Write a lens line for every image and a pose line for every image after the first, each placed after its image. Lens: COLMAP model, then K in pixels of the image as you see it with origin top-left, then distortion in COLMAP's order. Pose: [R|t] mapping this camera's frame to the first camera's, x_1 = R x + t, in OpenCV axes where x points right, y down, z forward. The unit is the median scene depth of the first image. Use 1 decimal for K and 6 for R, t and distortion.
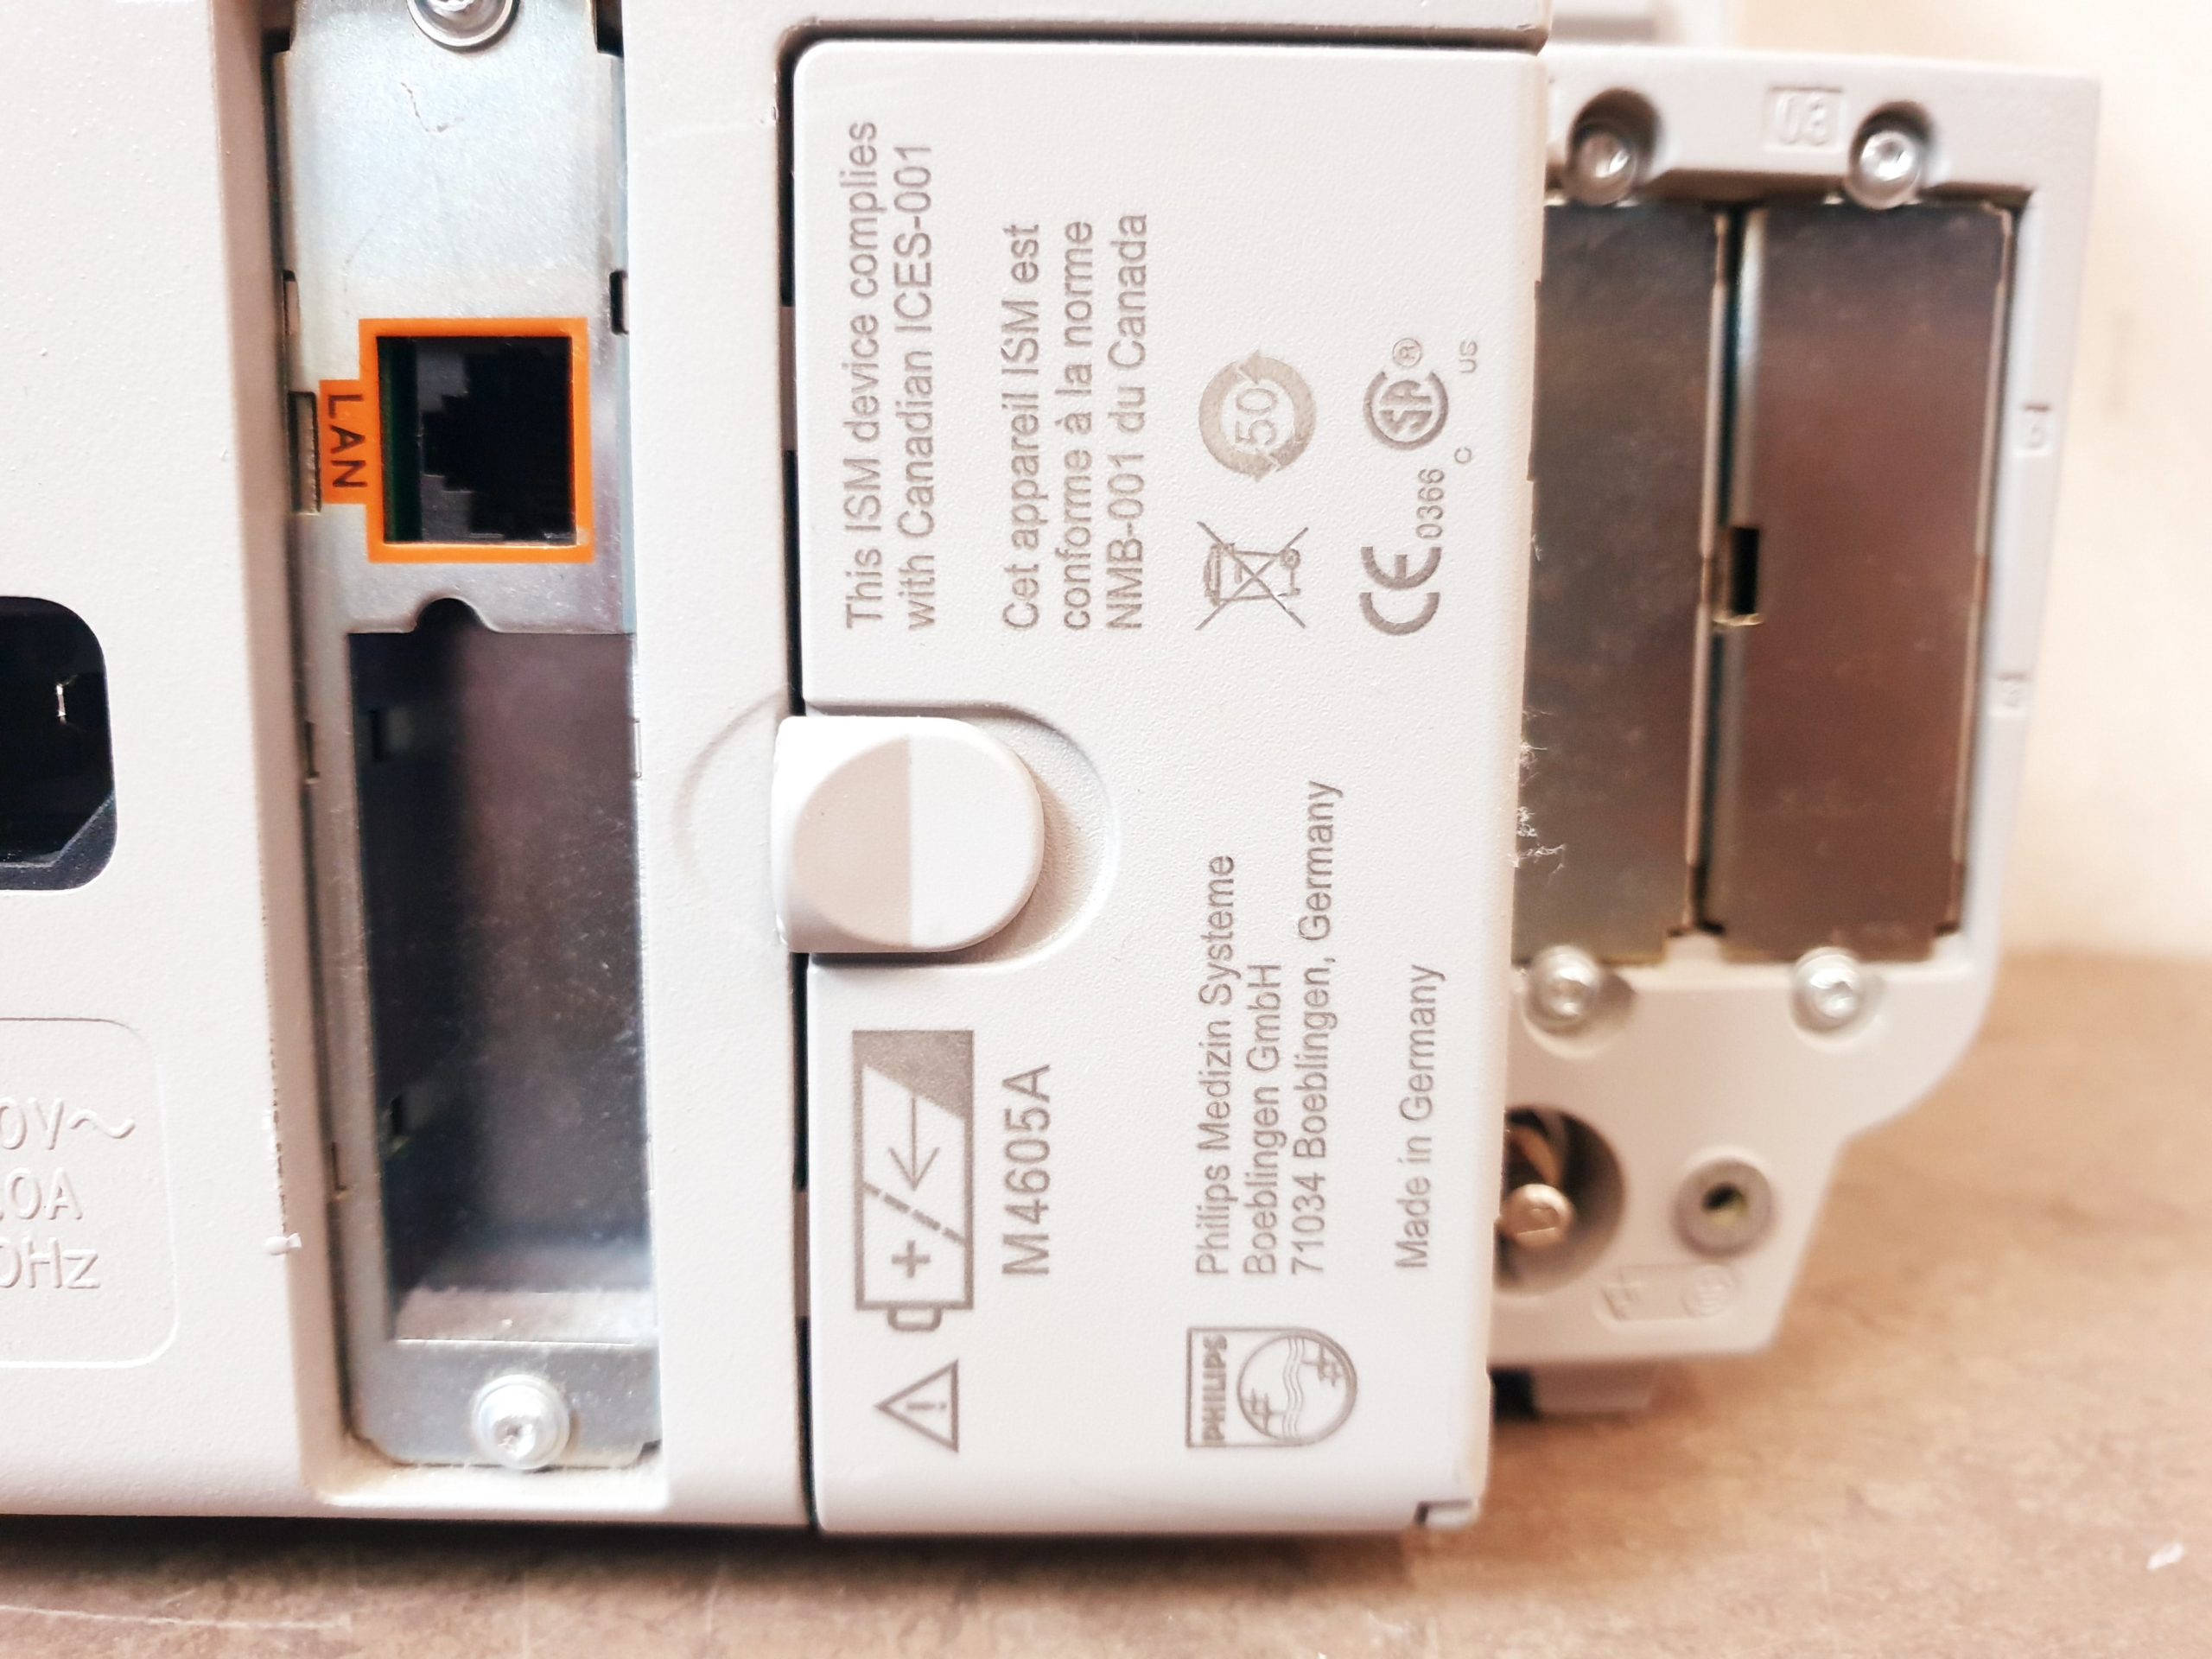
lens RADIAL K [[1732.3, 0, 1097.3], [0, 1732.3, 767.5], [0, 0, 1]] dist [0.001804, 0.004906]
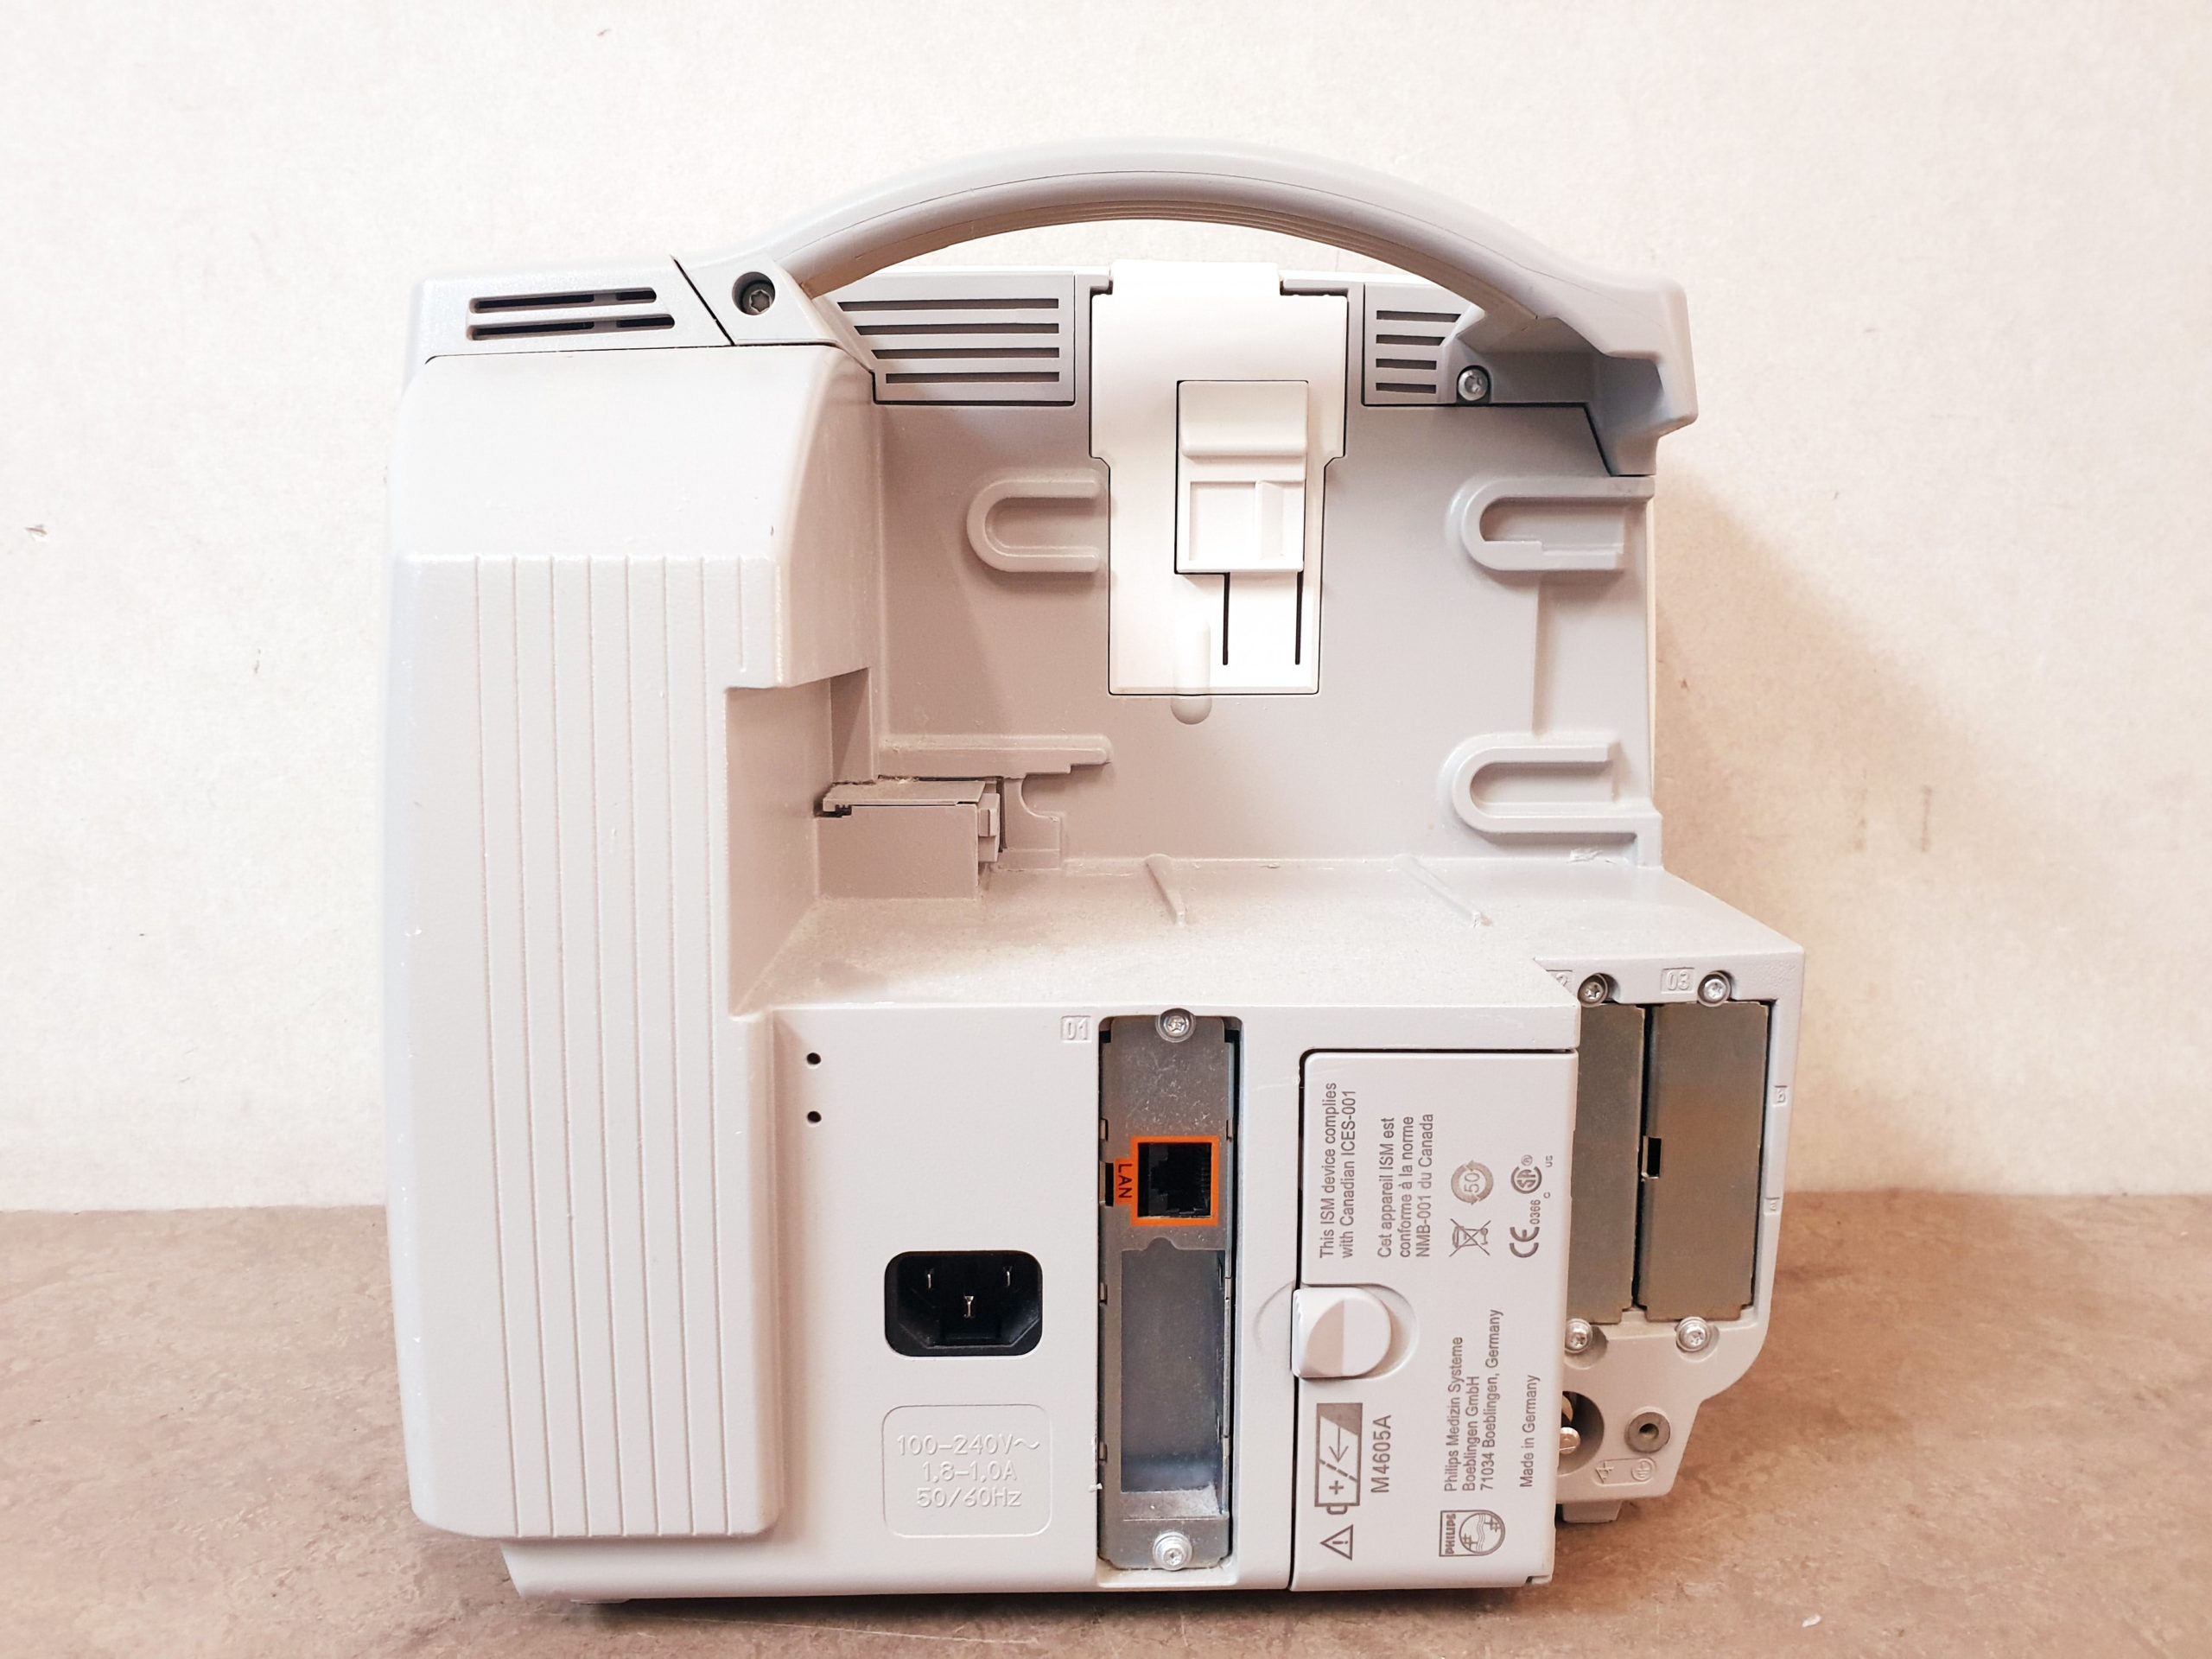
lens RADIAL K [[1732.3, 0, 1105.0], [0, 1732.3, 831.6], [0, 0, 1]] dist [0.001804, 0.004906]
pose [[0.999482, -0.009601, 0.030718, -0.533529], [0.009283, 0.999902, 0.010474, -0.745400], [-0.030816, -0.010183, 0.999473, -1.612993]]
